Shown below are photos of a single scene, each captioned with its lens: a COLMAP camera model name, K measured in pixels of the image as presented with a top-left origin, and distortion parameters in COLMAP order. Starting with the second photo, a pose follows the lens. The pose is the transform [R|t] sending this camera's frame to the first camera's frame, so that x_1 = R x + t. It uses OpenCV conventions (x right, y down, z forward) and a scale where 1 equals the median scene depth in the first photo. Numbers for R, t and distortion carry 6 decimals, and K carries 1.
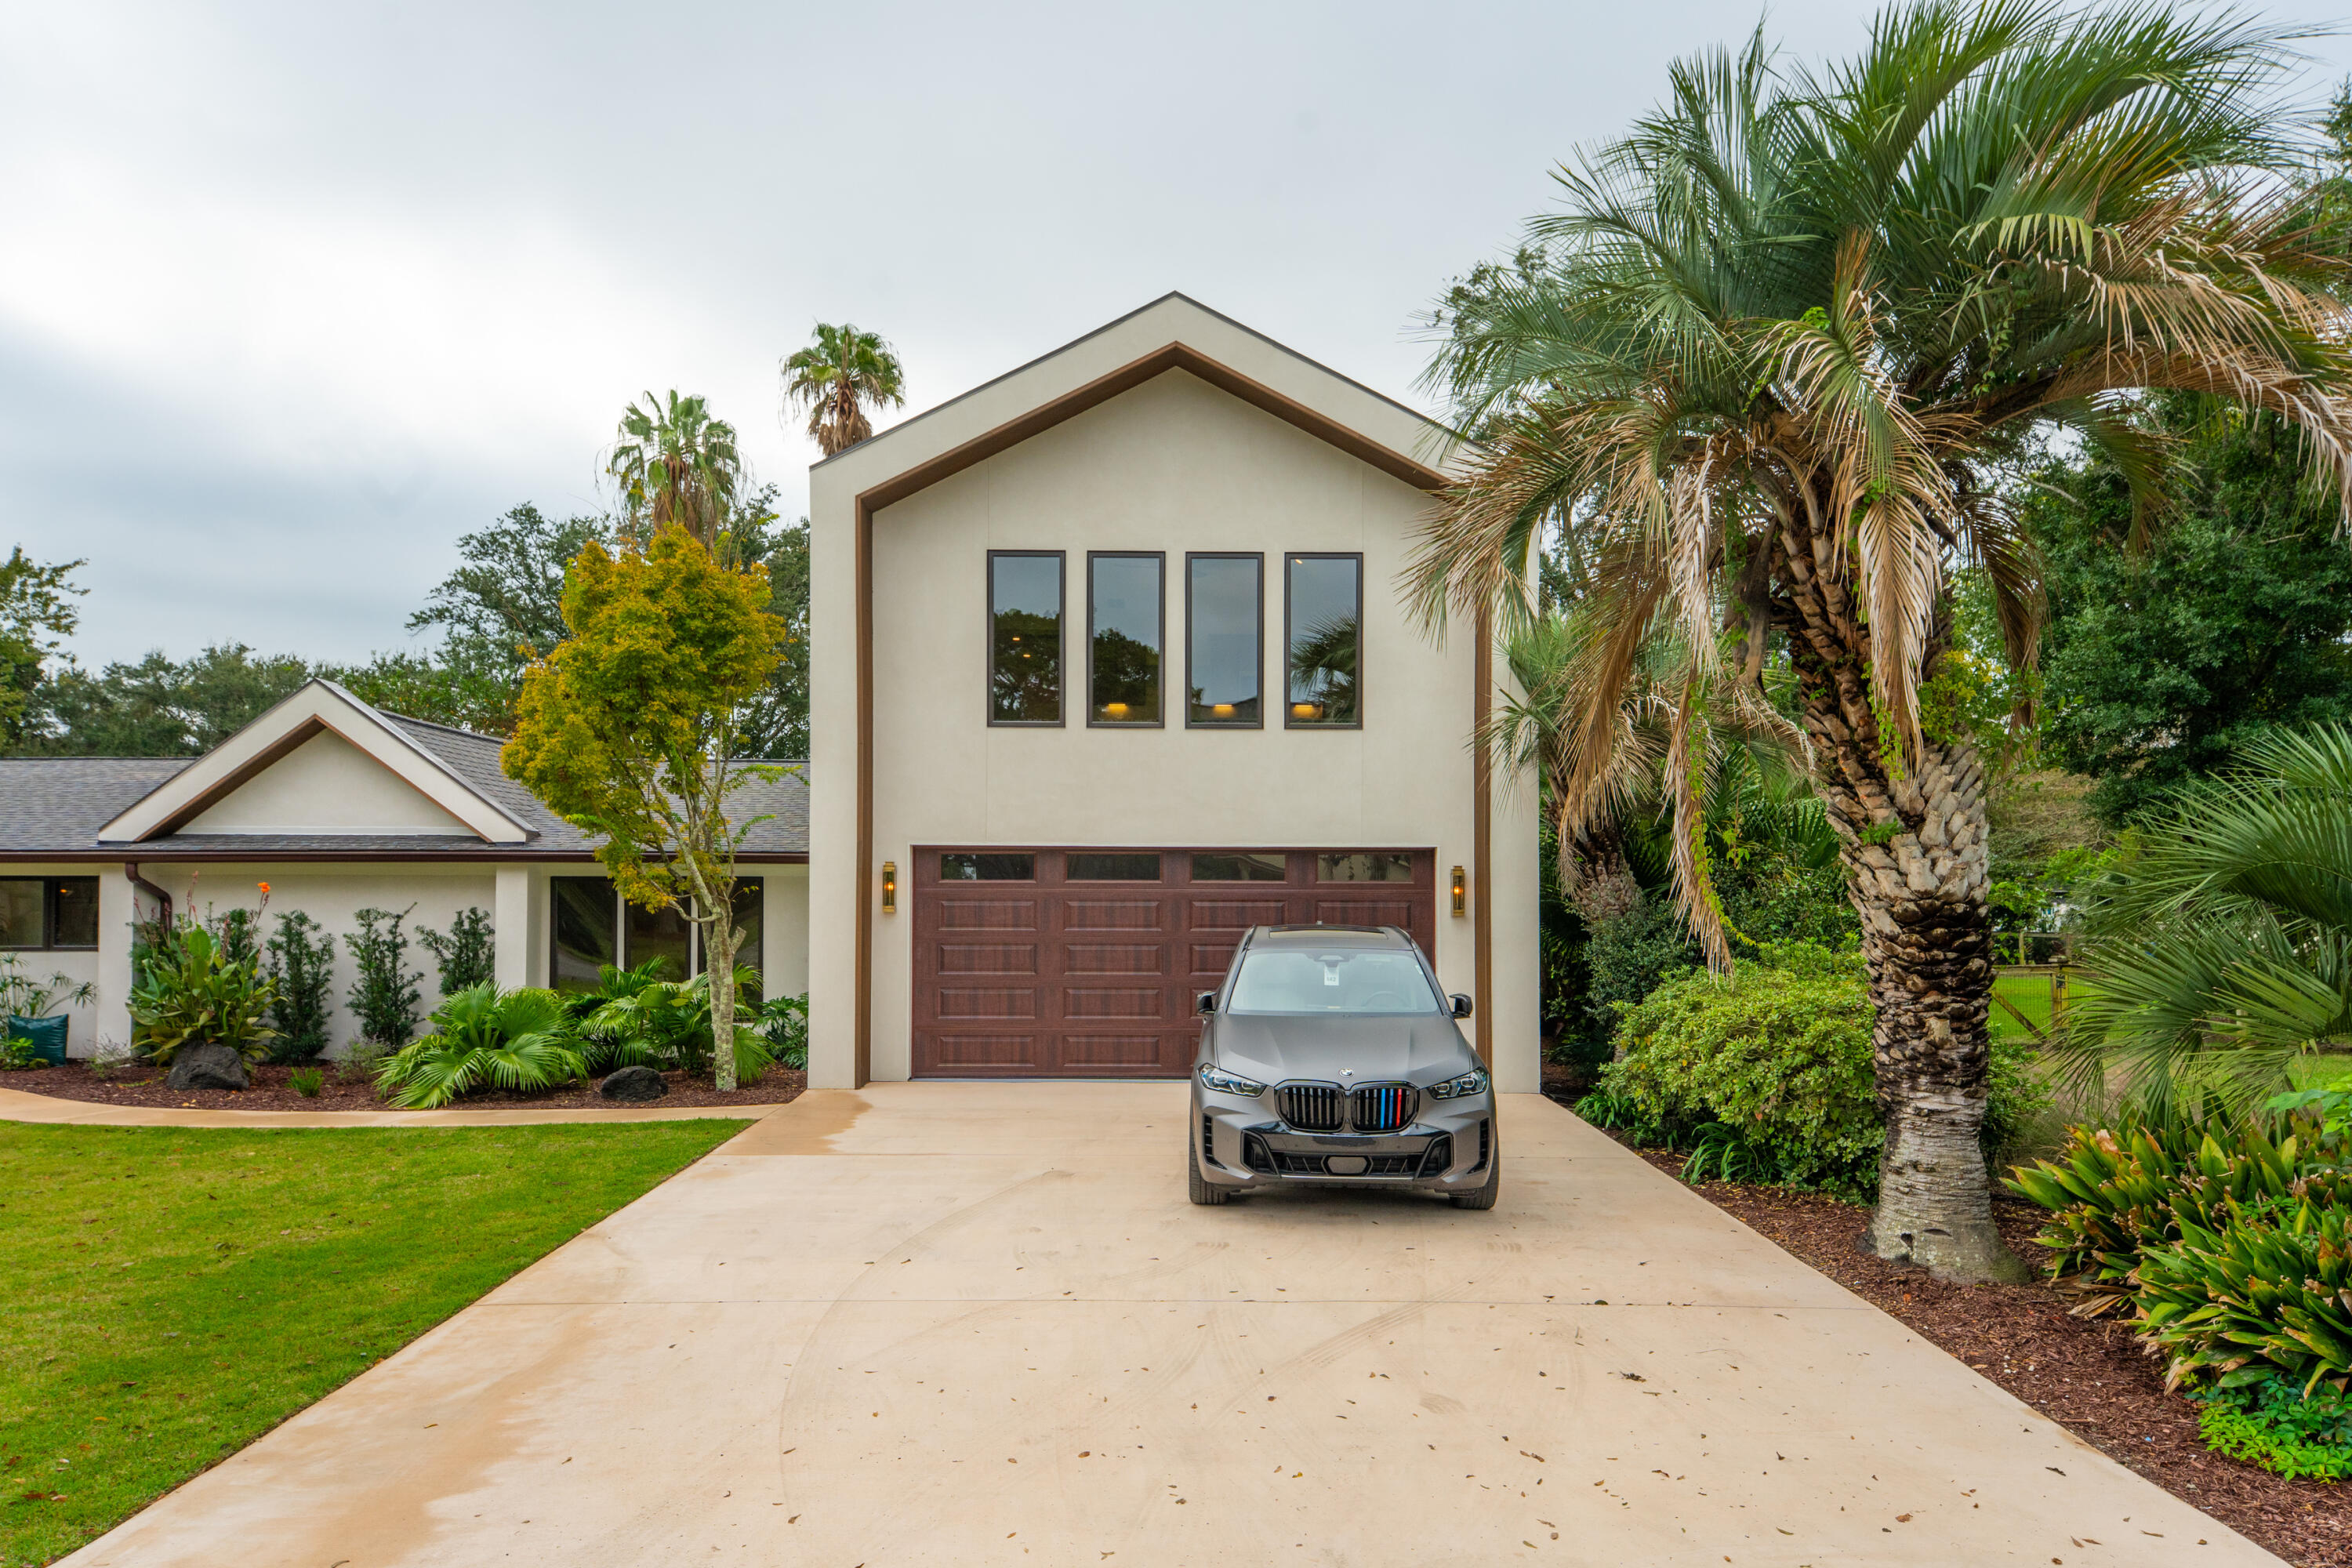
lens RADIAL K [[1608.0, 0, 1089.4], [0, 1608.0, 842.4], [0, 0, 1]] dist [0.089856, 0.001173]
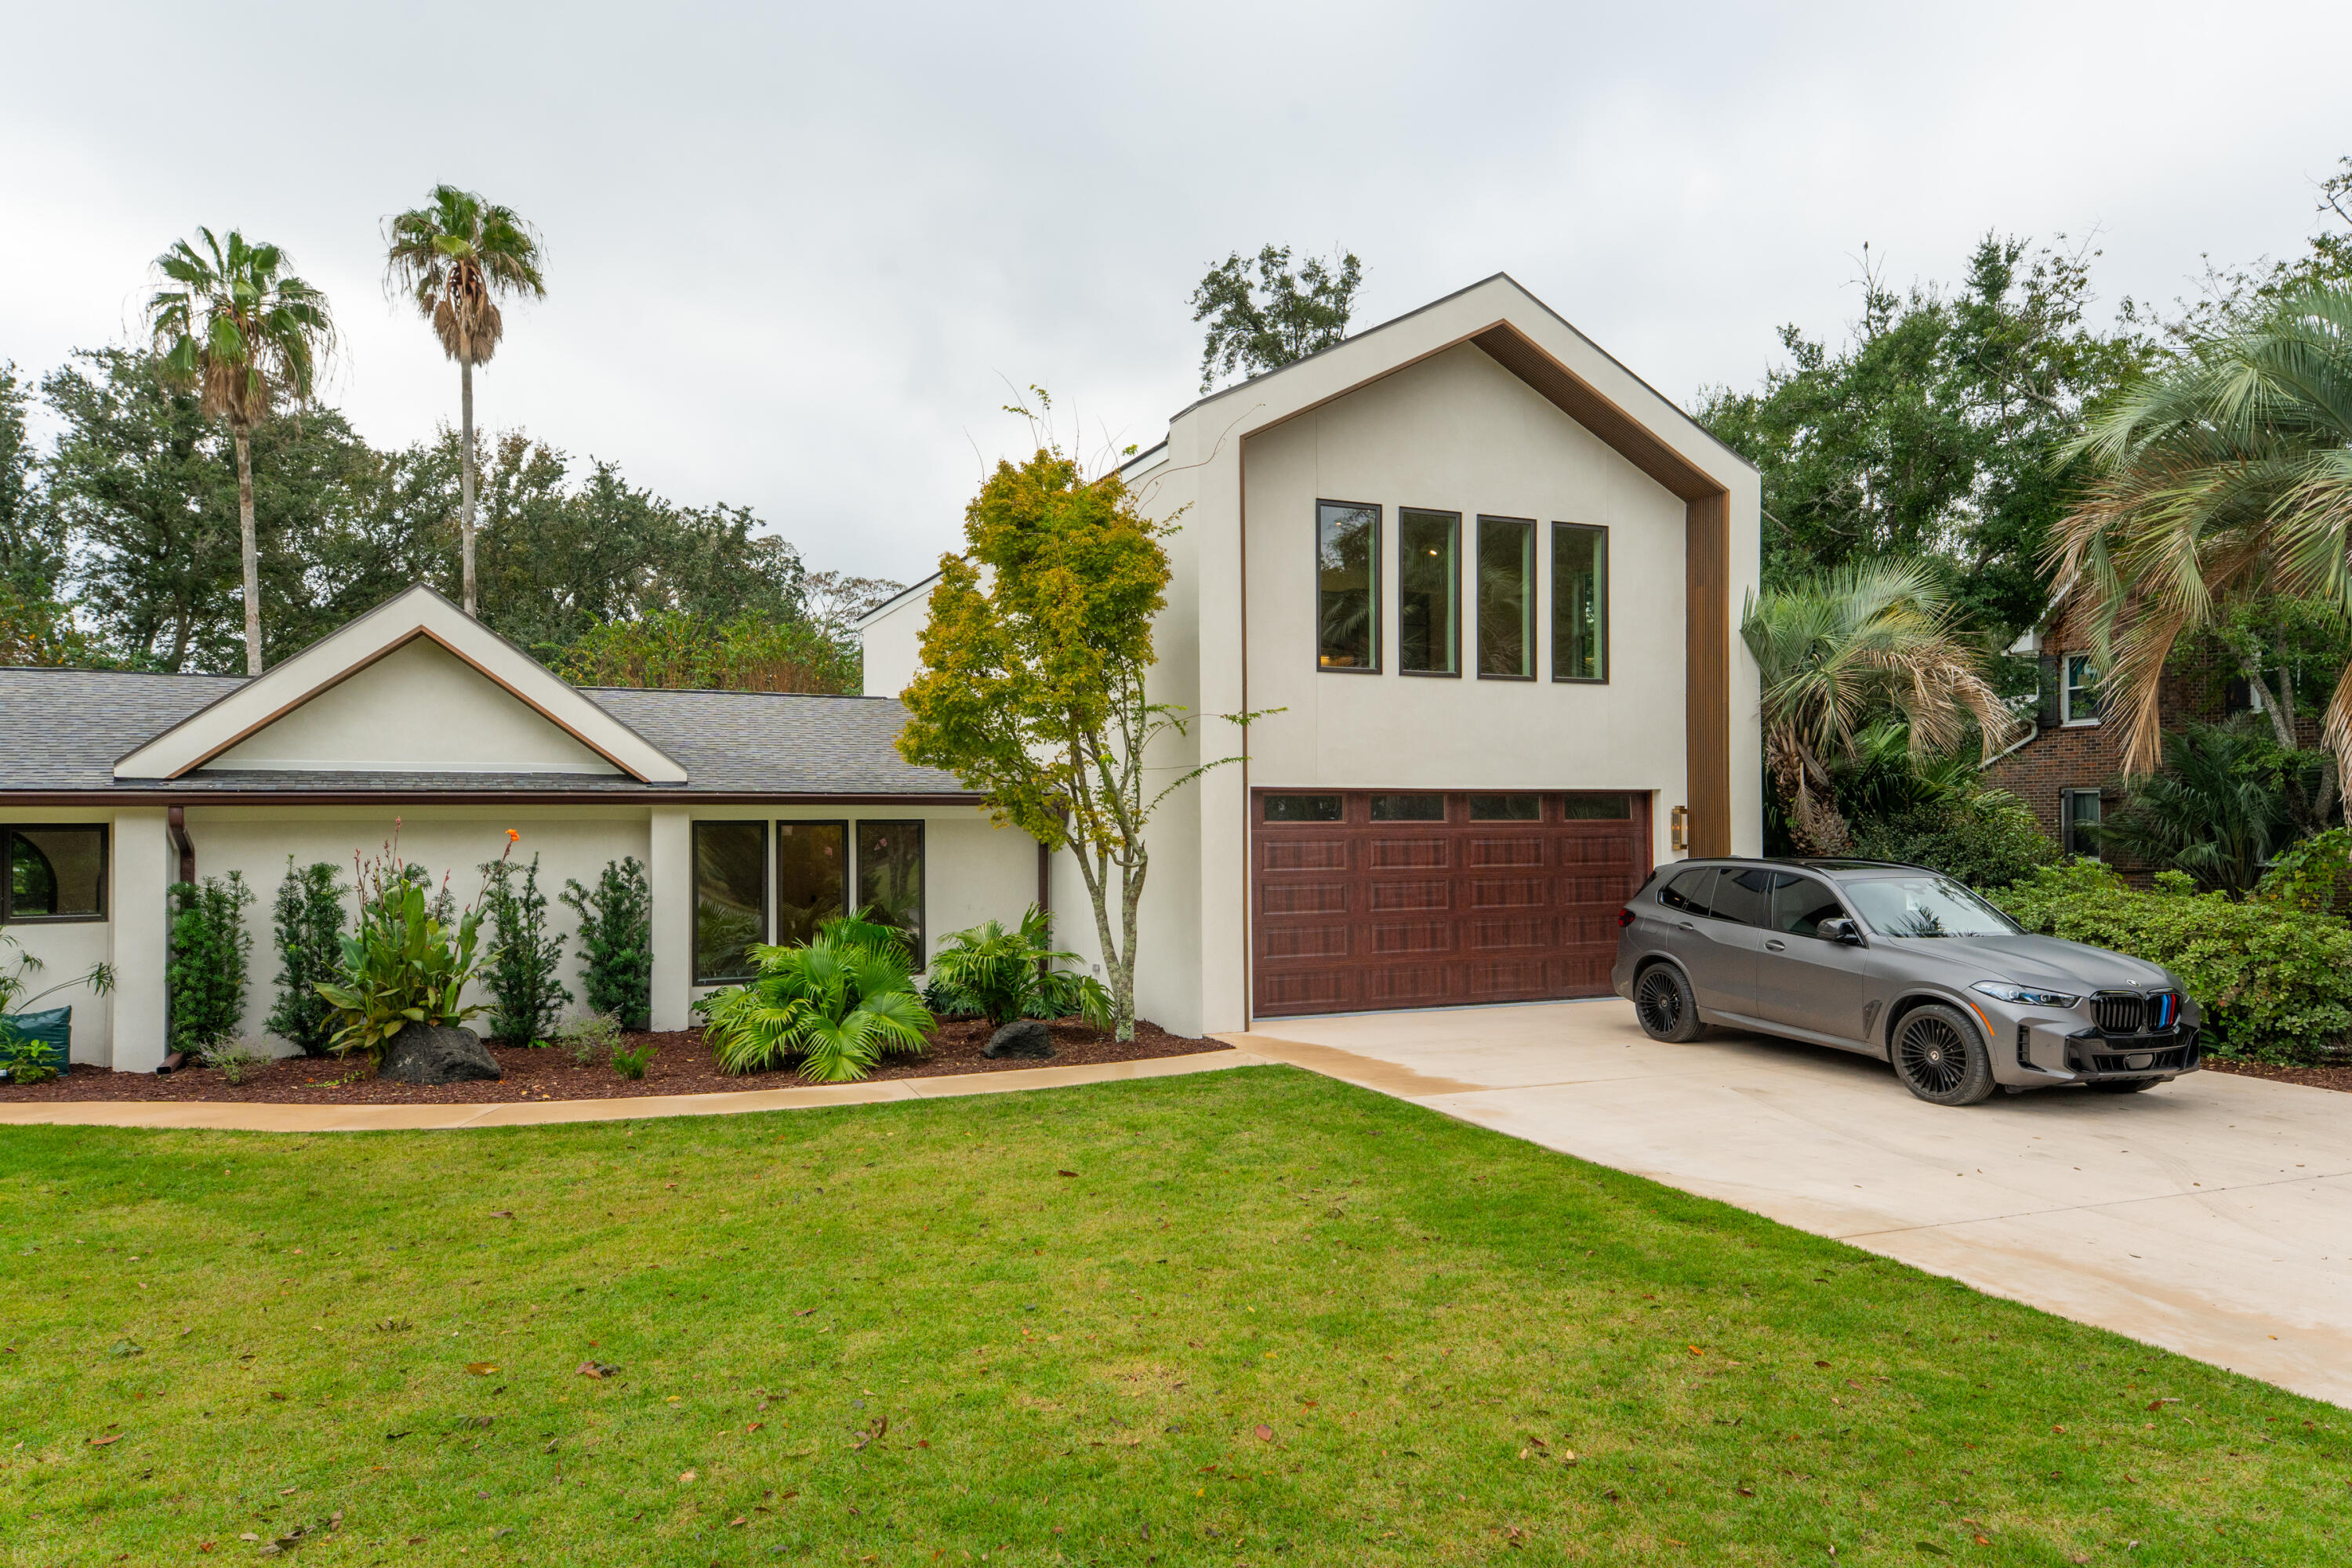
lens RADIAL K [[1637.1, 0, 974.5], [0, 1637.1, 790.4], [0, 0, 1]] dist [0.088148, 0.000322]
pose [[0.890694, 0.002309, 0.454597, -0.734404], [-0.004025, 0.999988, 0.002807, 0.001854], [-0.454586, -0.004330, 0.890693, 0.167266]]
